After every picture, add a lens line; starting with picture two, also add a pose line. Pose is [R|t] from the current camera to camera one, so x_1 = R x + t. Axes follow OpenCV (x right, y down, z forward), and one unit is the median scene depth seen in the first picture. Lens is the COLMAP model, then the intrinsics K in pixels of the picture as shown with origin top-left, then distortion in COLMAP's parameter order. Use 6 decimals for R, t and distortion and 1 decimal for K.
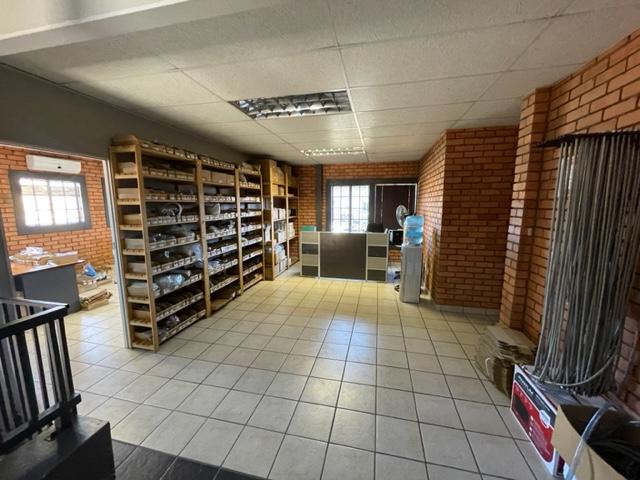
lens RADIAL K [[257.9, 0, 320.0], [0, 257.9, 239.7], [0, 0, 1]] dist [-0.003479, 0.001347]
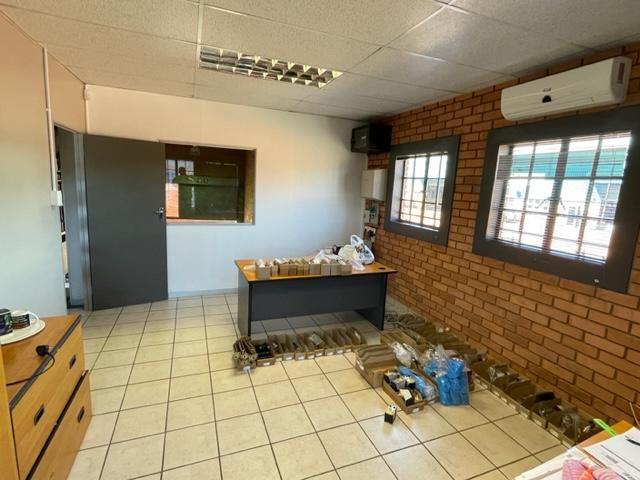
lens RADIAL K [[319.8, 0, 319.2], [0, 319.8, 239.8], [0, 0, 1]] dist [0.000162, 0.000015]
pose [[-0.821301, 0.052836, -0.568044, -0.465580], [-0.127721, 0.953399, 0.273344, -0.168901], [0.556015, 0.297048, -0.776279, 1.211770]]
